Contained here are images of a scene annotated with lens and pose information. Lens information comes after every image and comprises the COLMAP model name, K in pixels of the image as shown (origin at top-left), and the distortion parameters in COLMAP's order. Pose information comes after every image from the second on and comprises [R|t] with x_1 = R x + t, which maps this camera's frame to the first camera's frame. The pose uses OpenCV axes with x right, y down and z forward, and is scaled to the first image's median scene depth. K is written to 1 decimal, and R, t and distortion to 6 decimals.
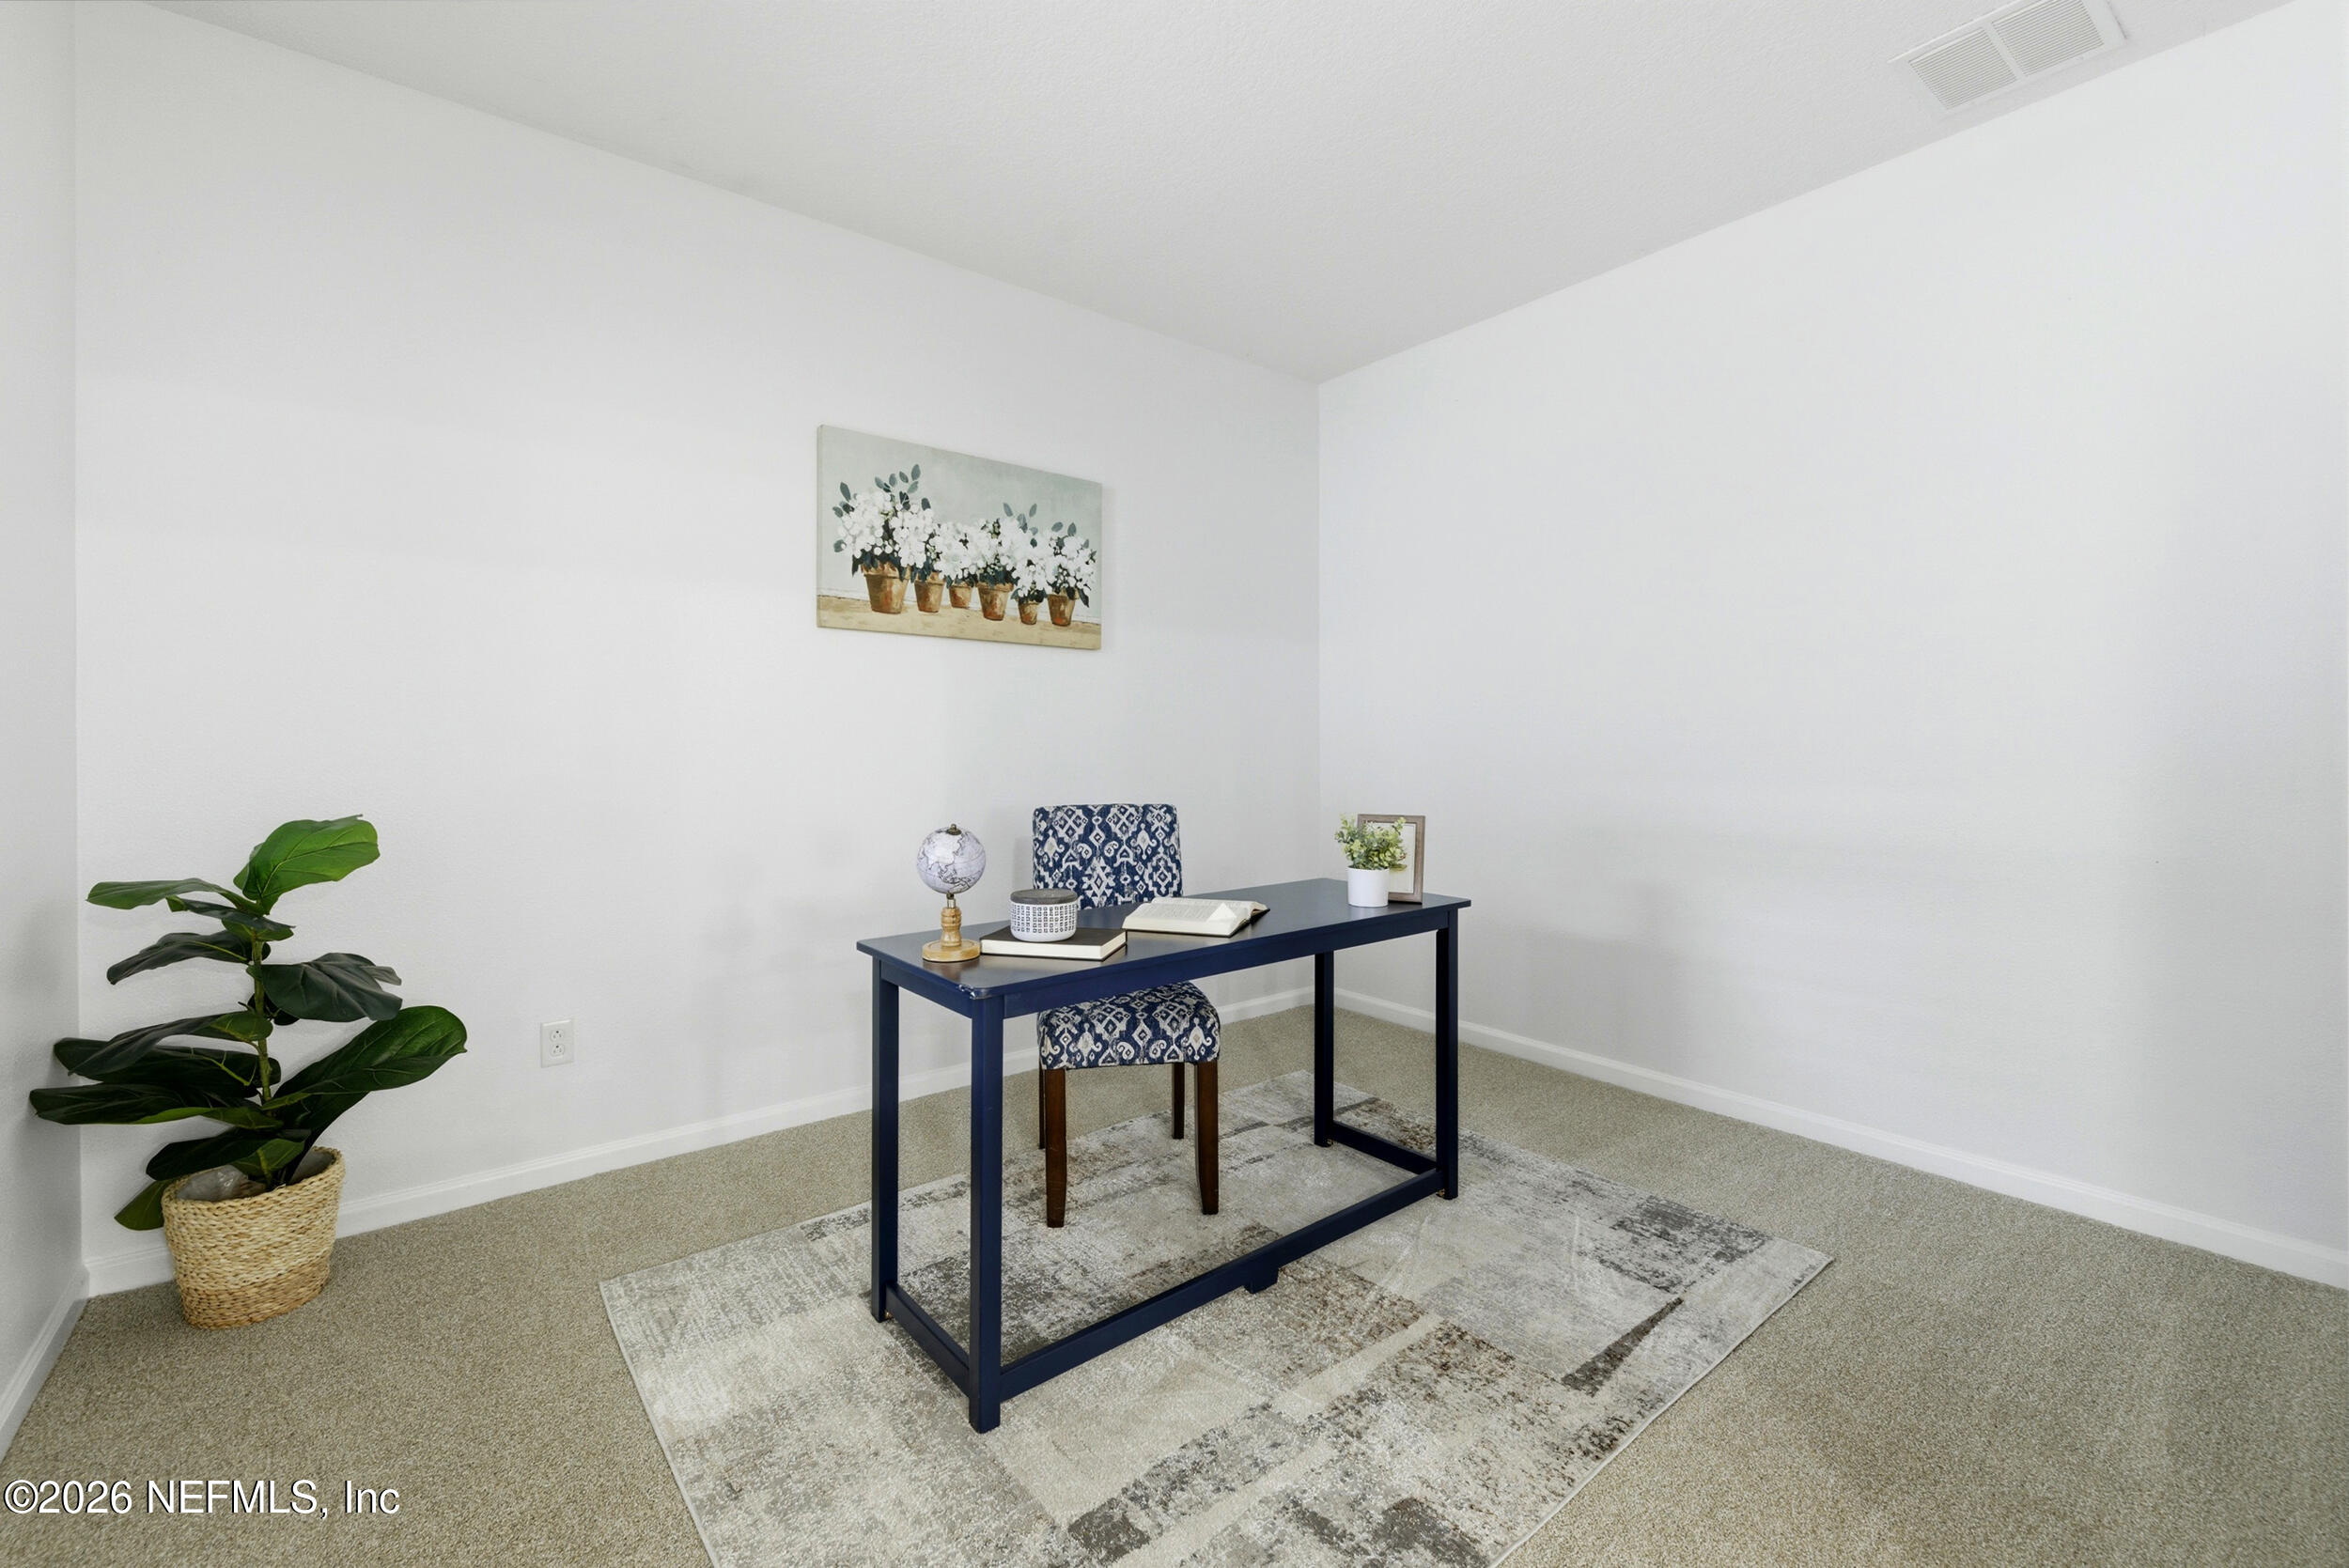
lens RADIAL K [[993.8, 0, 1163.6], [0, 993.8, 753.1], [0, 0, 1]] dist [-0.000761, -0.000350]
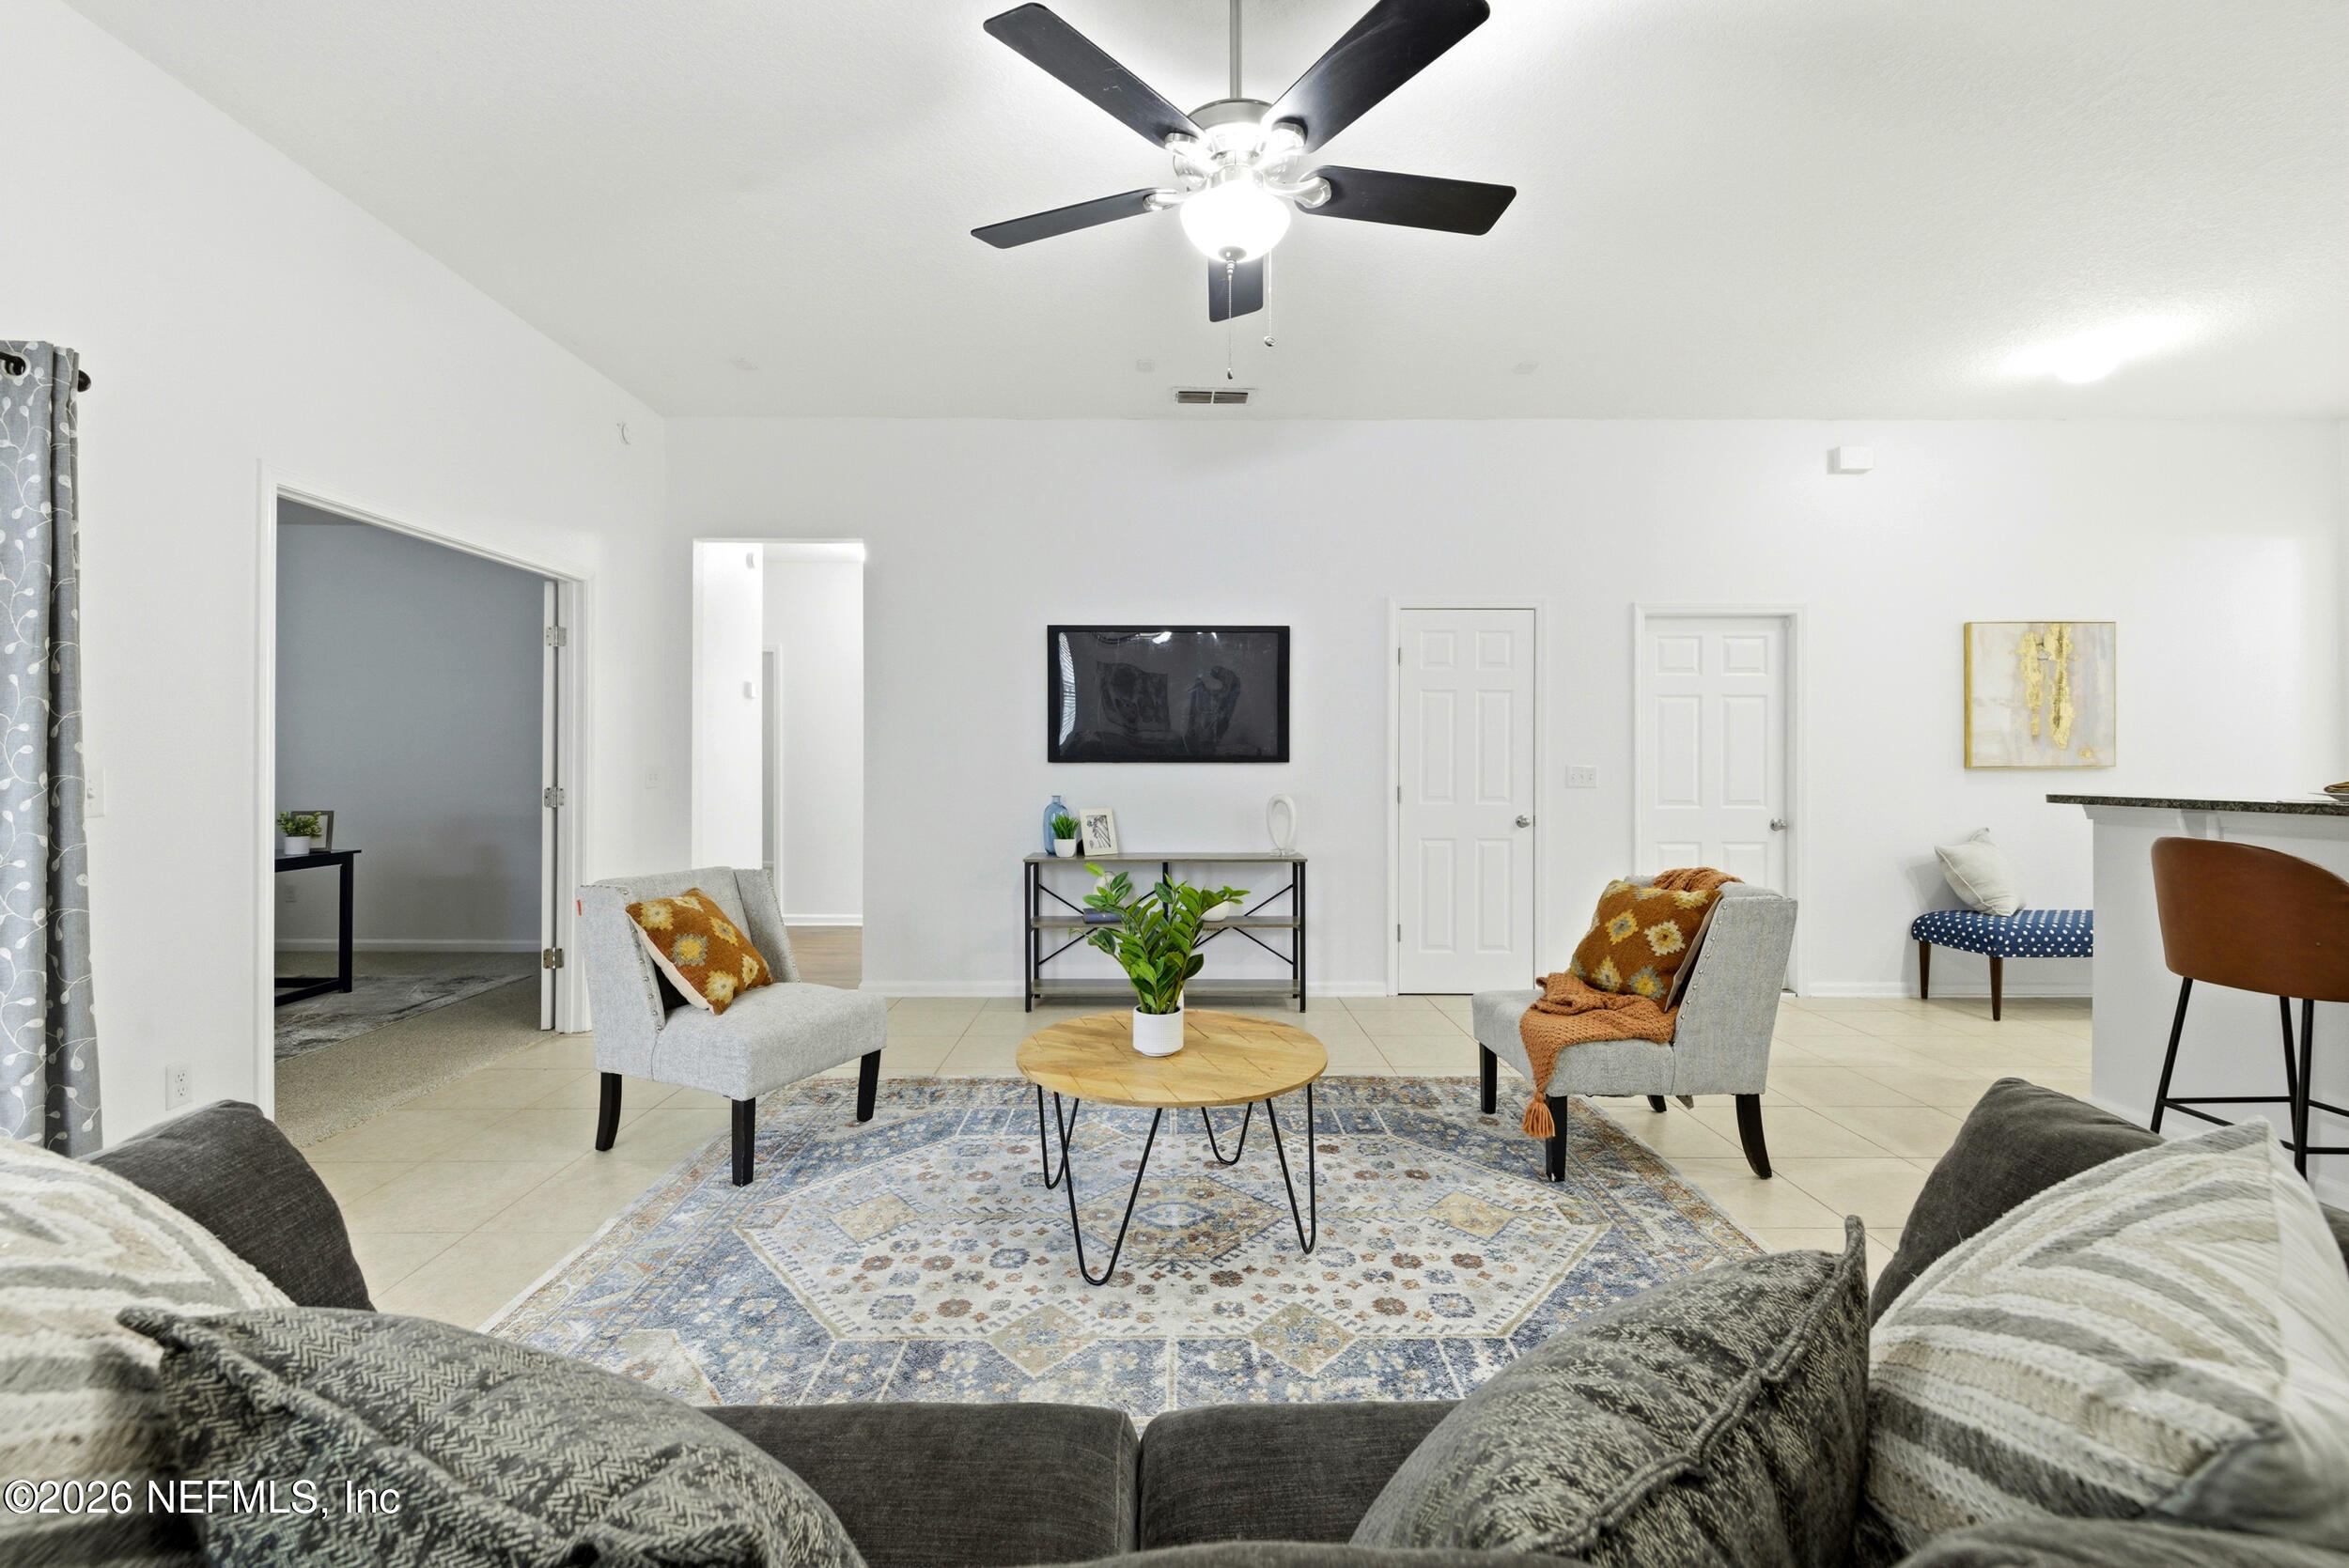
lens RADIAL K [[980.1, 0, 1162.8], [0, 980.1, 759.7], [0, 0, 1]] dist [0.002027, -0.000099]
pose [[0.609330, 0.004092, 0.792906, -0.314652], [0.001214, 0.999981, -0.006094, -0.030004], [-0.792916, 0.004675, 0.609313, -1.661122]]
